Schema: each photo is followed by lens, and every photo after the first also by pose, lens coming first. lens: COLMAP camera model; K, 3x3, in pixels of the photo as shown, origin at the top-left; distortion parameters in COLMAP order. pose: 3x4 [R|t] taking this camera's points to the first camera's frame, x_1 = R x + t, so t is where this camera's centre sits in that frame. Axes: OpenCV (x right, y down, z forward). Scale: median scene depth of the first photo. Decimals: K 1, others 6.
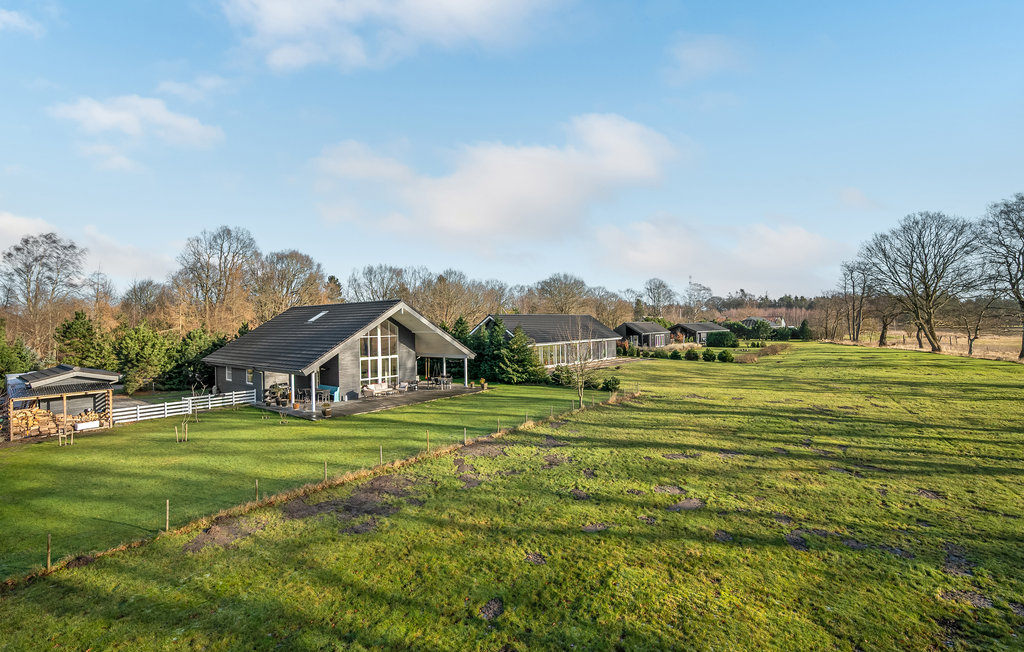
lens RADIAL K [[470.1, 0, 512.0], [0, 470.1, 326.0], [0, 0, 1]] dist [-0.001769, -0.000428]
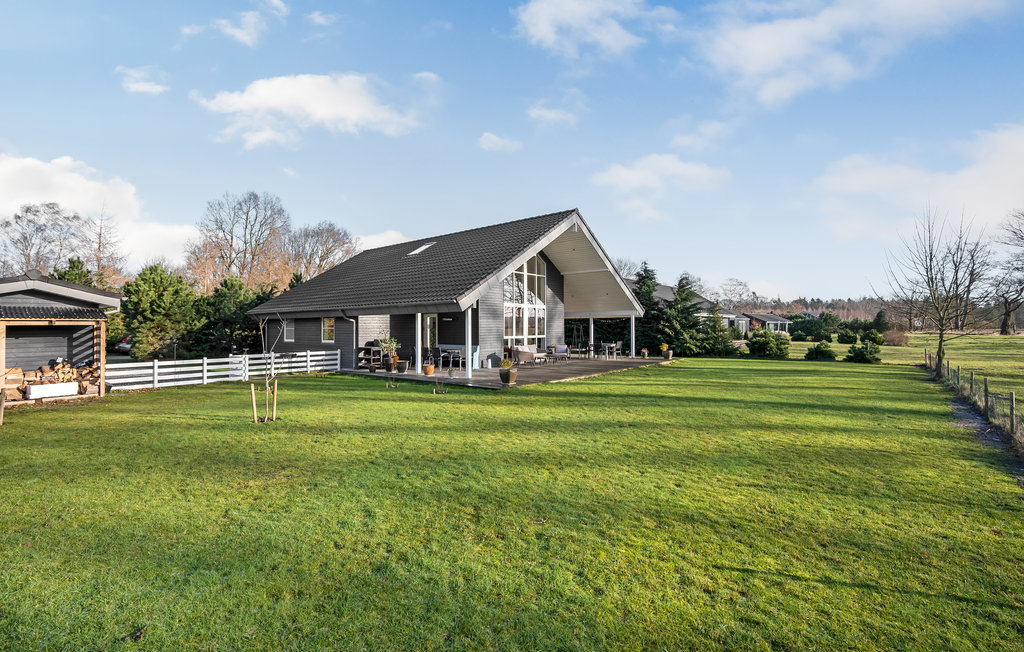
lens RADIAL K [[456.8, 0, 512.0], [0, 456.8, 326.0], [0, 0, 1]] dist [0.002808, 0.000346]
pose [[0.999892, 0.014566, -0.002067, -0.300157], [-0.014576, 0.999881, -0.005109, 0.098955], [0.001992, 0.005139, 0.999985, 0.368424]]
